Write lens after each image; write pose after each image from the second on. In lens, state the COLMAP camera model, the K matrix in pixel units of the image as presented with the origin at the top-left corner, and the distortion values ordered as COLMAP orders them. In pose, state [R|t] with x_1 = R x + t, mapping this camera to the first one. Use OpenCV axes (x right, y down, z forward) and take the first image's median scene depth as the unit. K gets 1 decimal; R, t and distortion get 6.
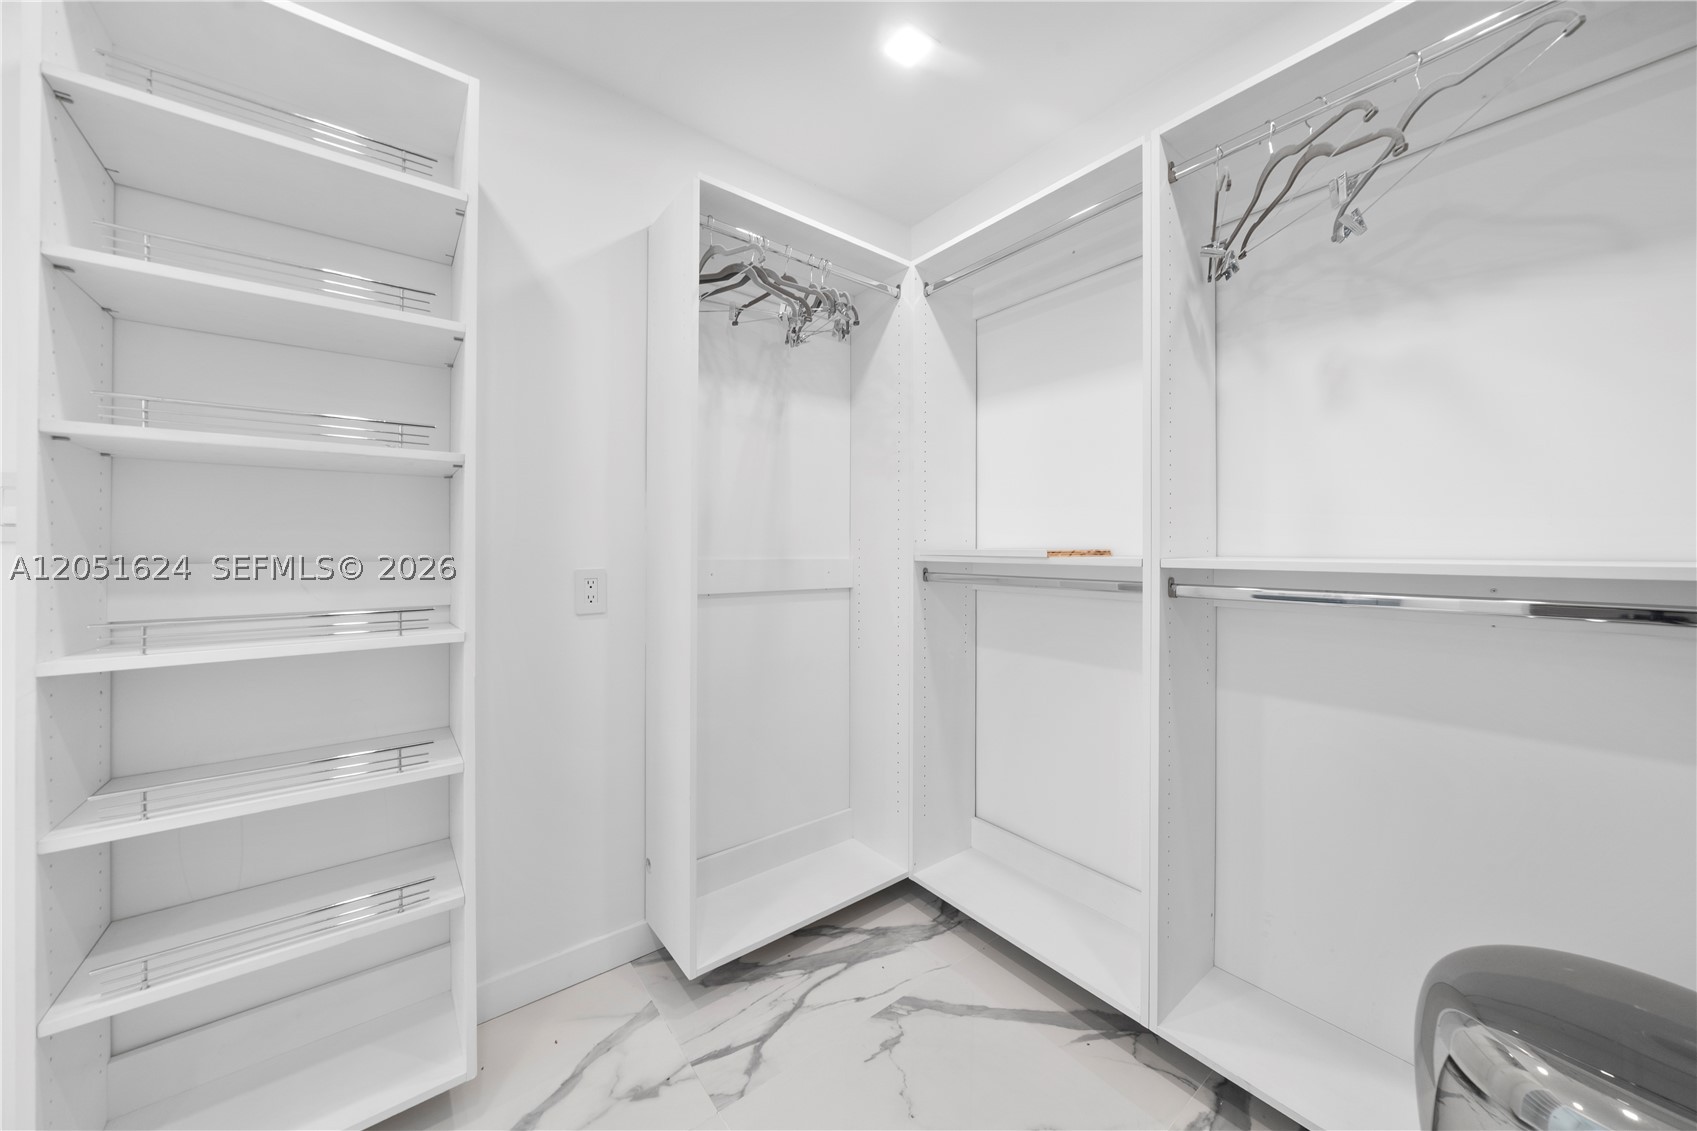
lens RADIAL K [[600.7, 0, 850.3], [0, 600.7, 550.4], [0, 0, 1]] dist [-0.004510, 0.001020]
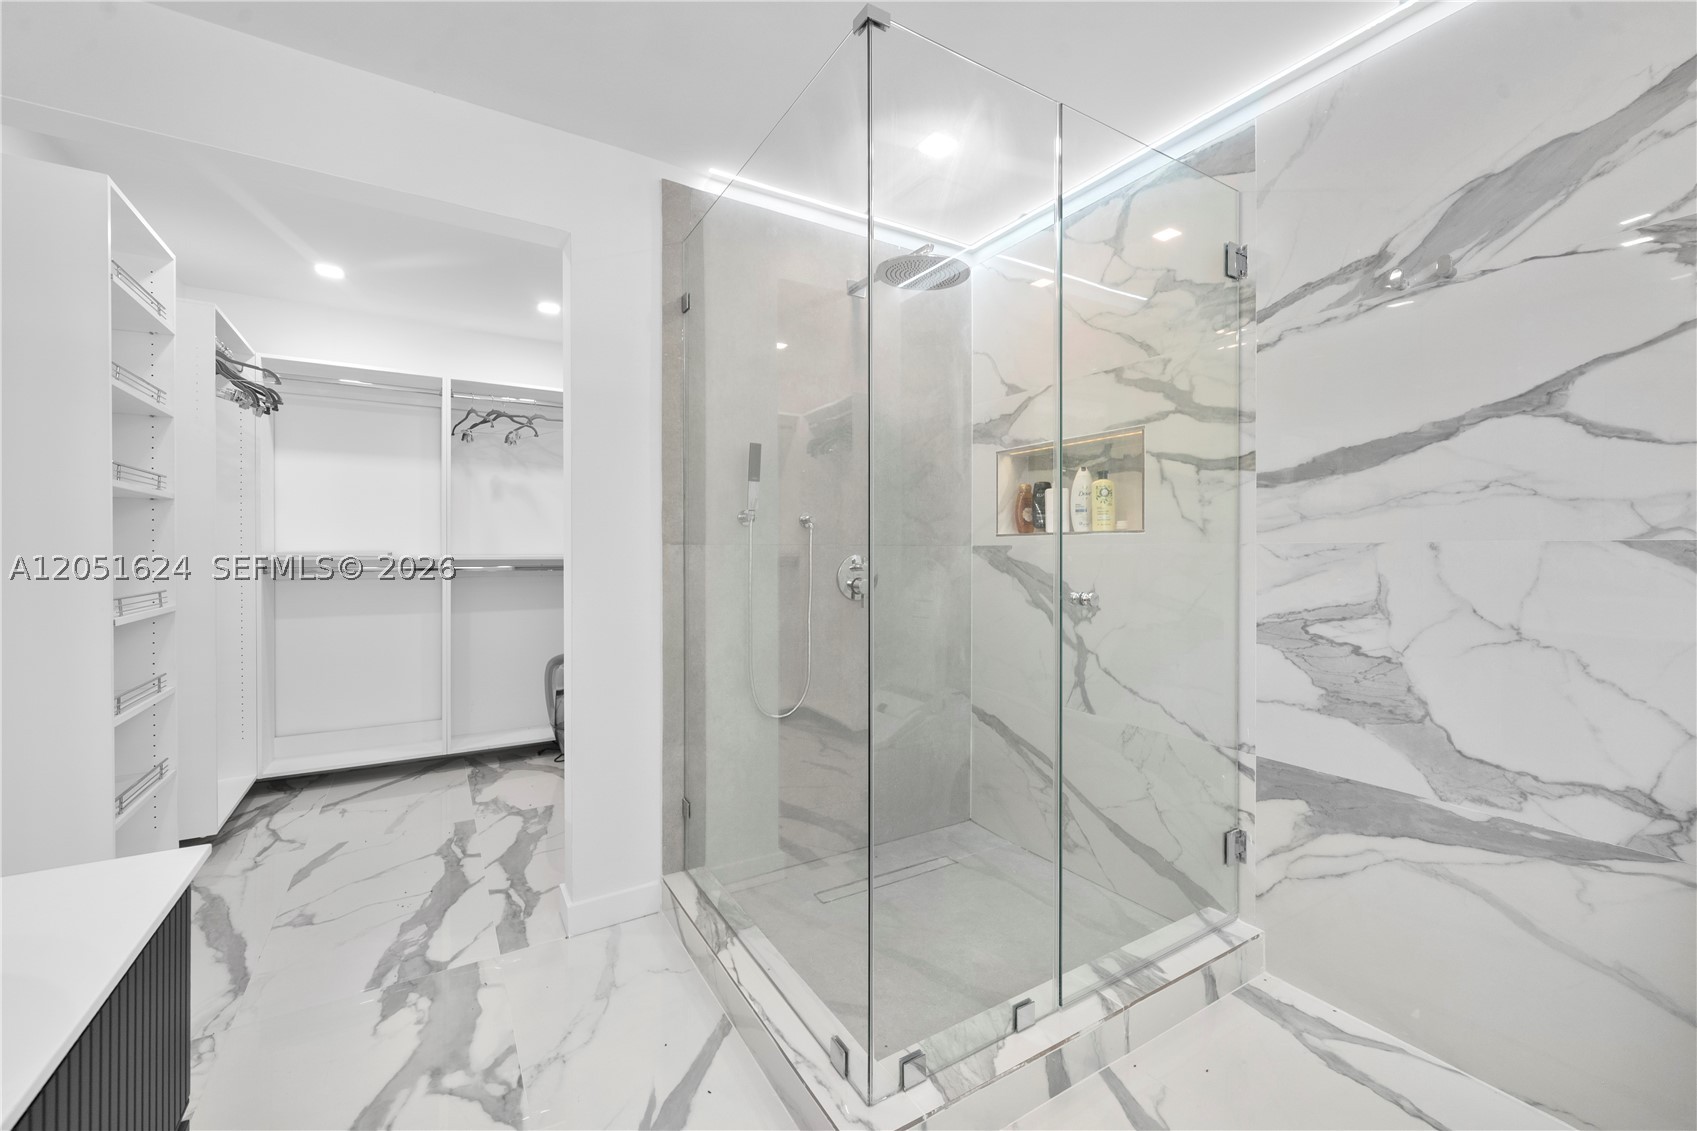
lens RADIAL K [[680.3, 0, 845.0], [0, 680.3, 555.9], [0, 0, 1]] dist [-0.016799, -0.000973]
pose [[0.121380, -0.003789, 0.992599, -1.899782], [-0.001700, 0.999990, 0.004025, -0.000107], [-0.992605, -0.002176, 0.121372, -0.858236]]
